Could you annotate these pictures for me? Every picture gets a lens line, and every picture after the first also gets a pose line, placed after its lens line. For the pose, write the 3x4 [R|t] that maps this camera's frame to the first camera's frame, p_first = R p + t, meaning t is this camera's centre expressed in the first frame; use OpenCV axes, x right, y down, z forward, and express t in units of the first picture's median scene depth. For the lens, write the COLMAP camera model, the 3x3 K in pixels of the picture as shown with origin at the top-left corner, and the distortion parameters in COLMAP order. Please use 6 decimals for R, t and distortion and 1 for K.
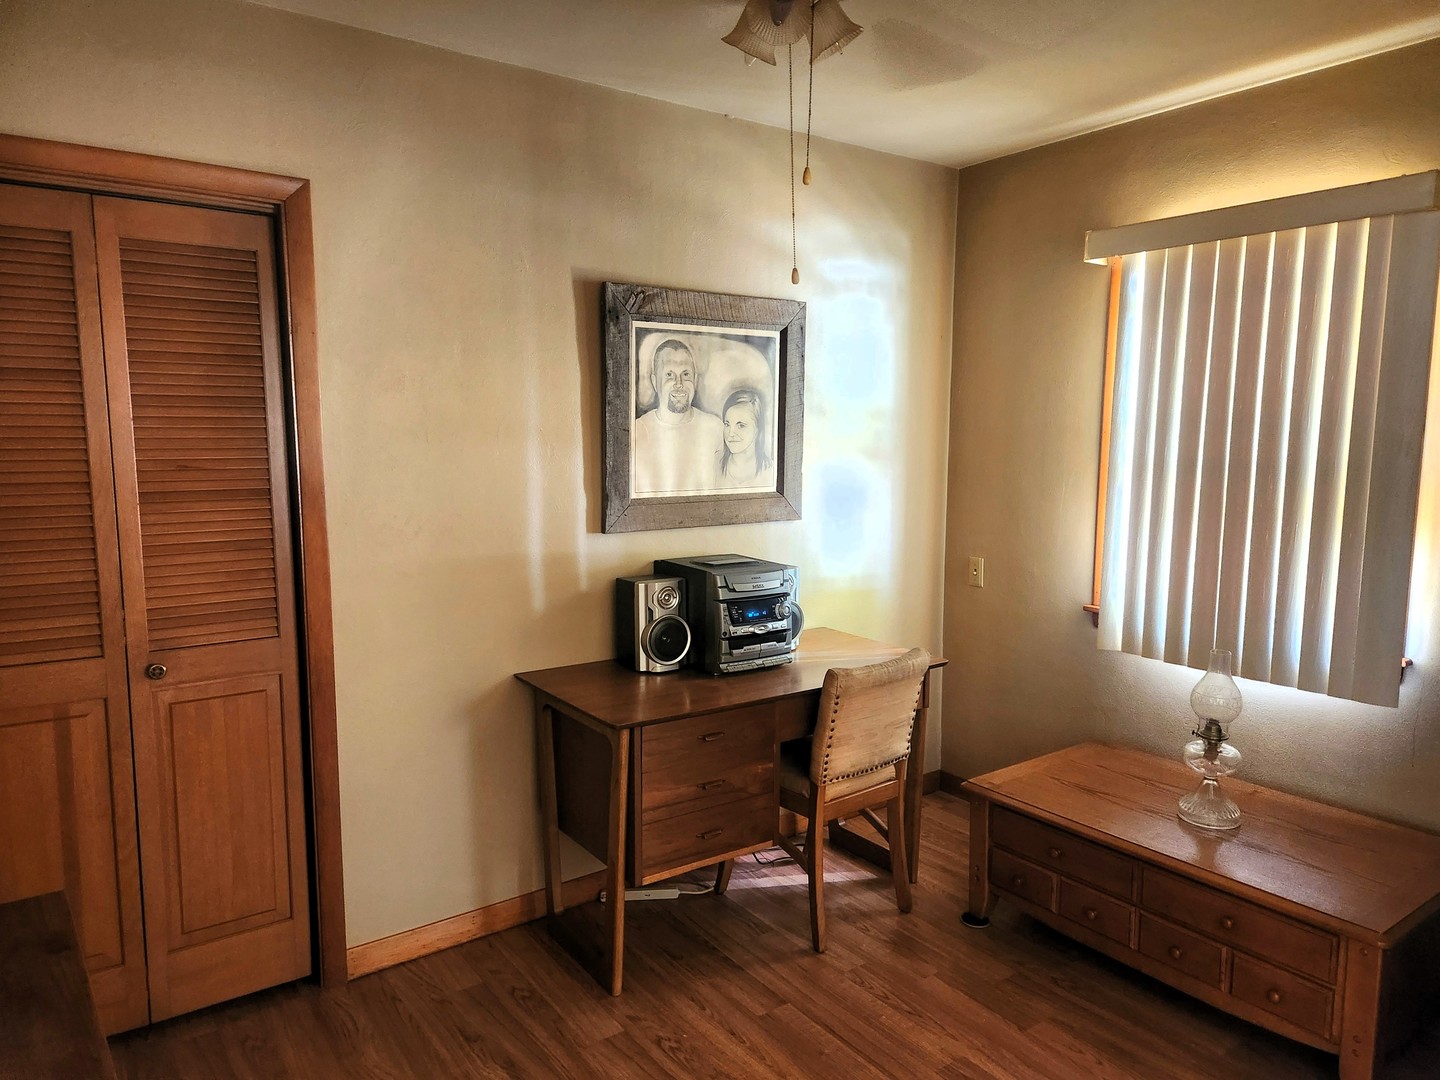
lens RADIAL K [[966.8, 0, 720.6], [0, 966.8, 529.6], [0, 0, 1]] dist [0.023402, -0.016494]
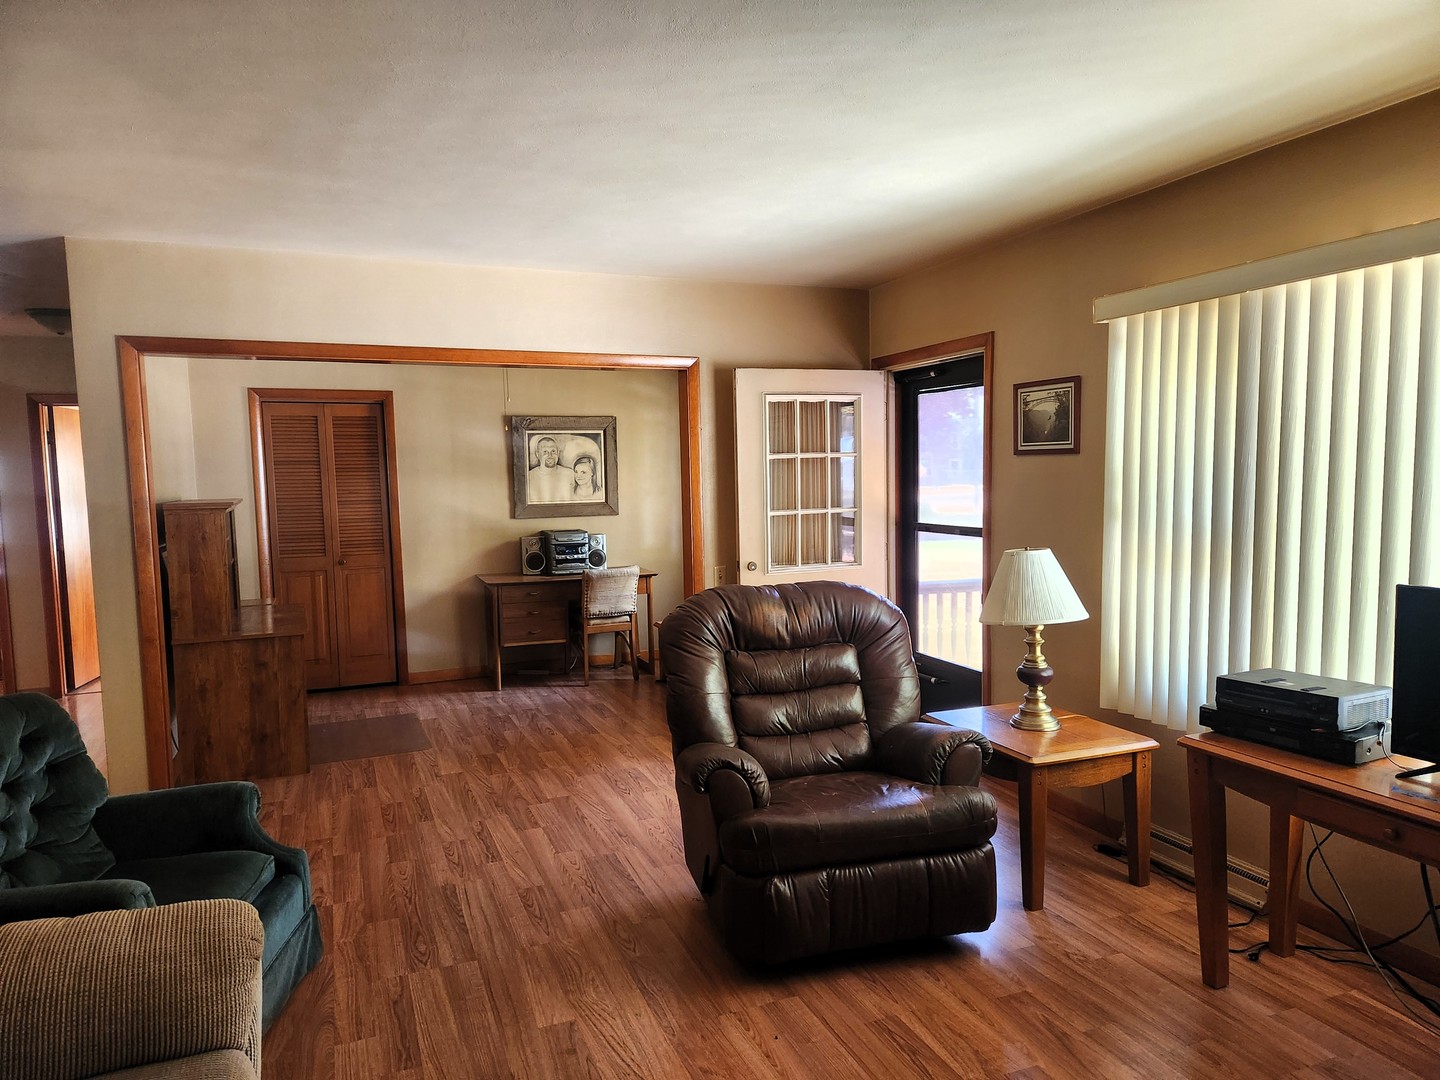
lens RADIAL K [[966.8, 0, 719.1], [0, 966.8, 544.8], [0, 0, 1]] dist [0.023402, -0.016494]
pose [[0.973126, -0.008813, -0.230105, 0.909271], [0.001722, 0.999518, -0.031001, 0.140984], [0.230267, 0.029771, 0.972672, -1.199542]]
